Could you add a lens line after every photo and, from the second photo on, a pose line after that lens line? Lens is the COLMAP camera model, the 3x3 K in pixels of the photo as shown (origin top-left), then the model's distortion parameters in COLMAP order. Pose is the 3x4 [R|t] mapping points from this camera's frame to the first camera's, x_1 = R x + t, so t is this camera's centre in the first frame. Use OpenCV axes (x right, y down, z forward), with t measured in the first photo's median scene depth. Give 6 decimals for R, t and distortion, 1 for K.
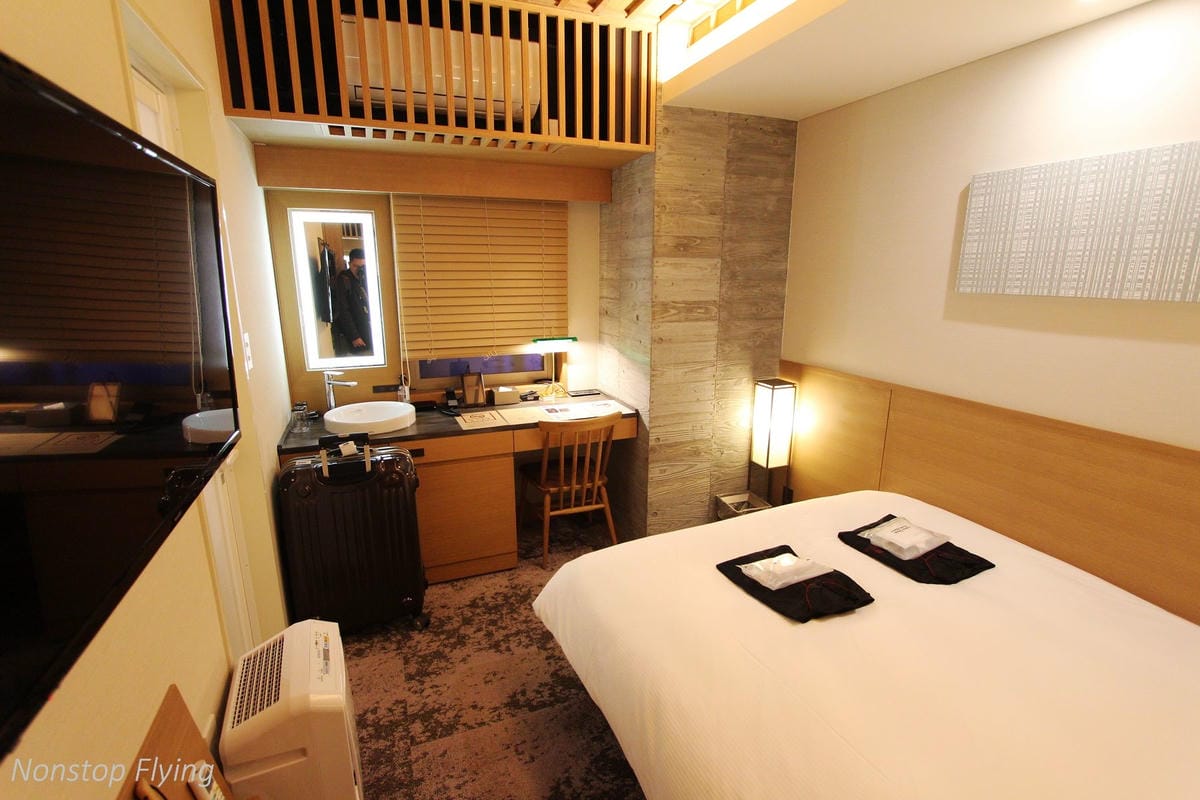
lens RADIAL K [[562.9, 0, 594.4], [0, 562.9, 395.7], [0, 0, 1]] dist [-0.020858, 0.009040]
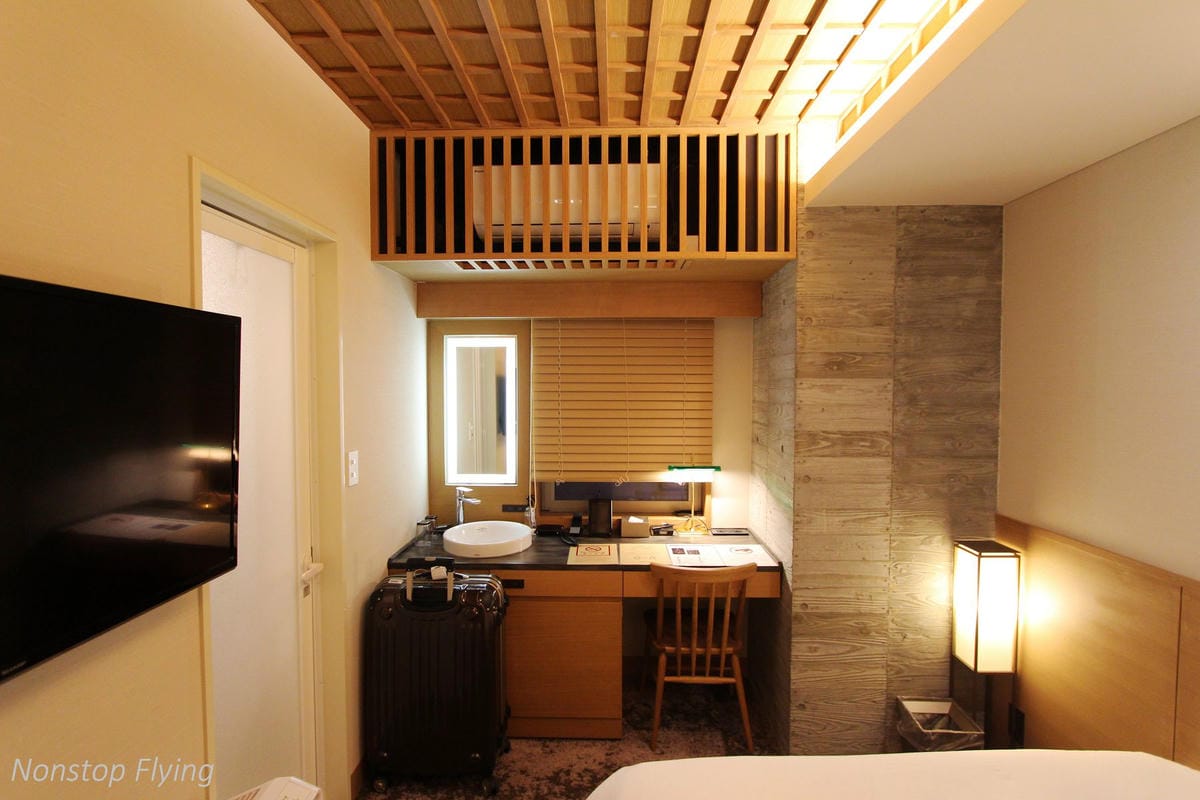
lens RADIAL K [[562.9, 0, 594.4], [0, 562.9, 395.7], [0, 0, 1]] dist [-0.020858, 0.009040]
pose [[0.916712, 0.008490, -0.399459, 0.154106], [-0.086188, 0.980438, -0.176952, -0.045321], [0.390142, 0.196643, 0.899511, 0.133550]]
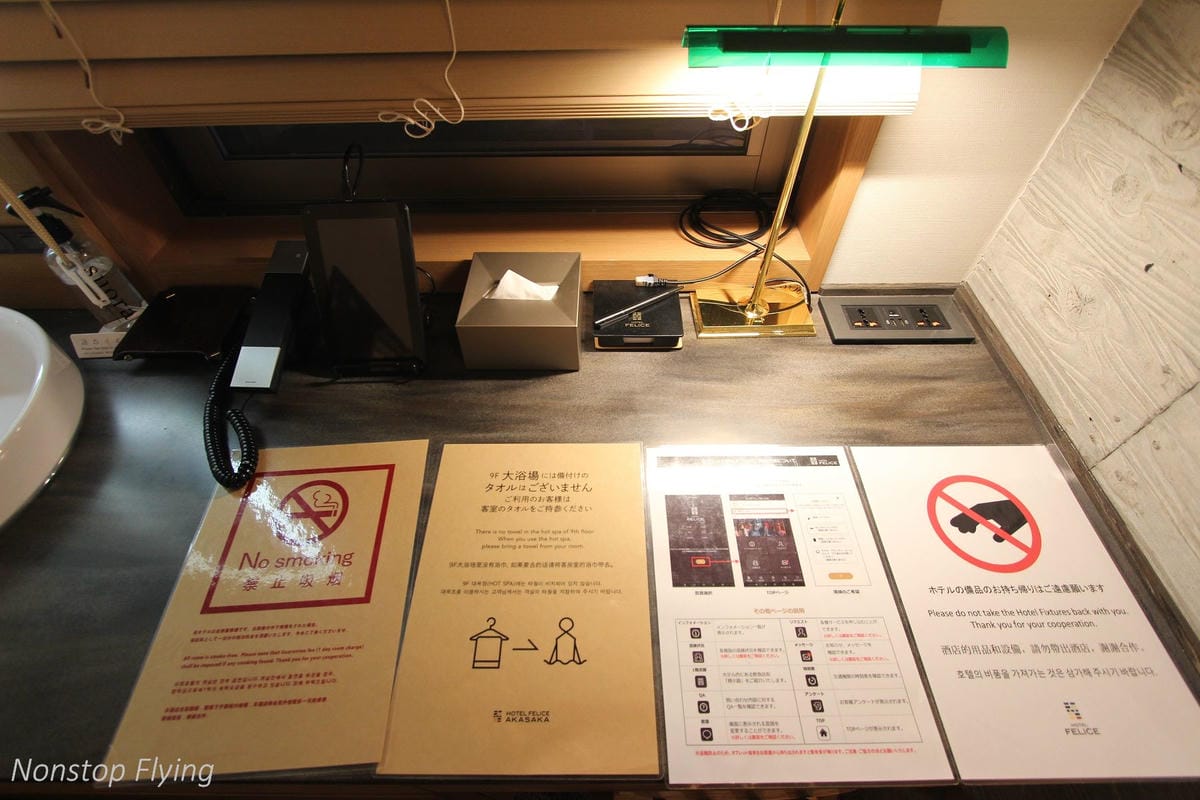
lens RADIAL K [[562.9, 0, 594.4], [0, 562.9, 395.7], [0, 0, 1]] dist [-0.020858, 0.009040]
pose [[0.929214, 0.281773, -0.239090, -0.079346], [-0.077925, 0.781851, 0.618576, -0.126508], [0.361231, -0.556159, 0.748465, 0.908552]]
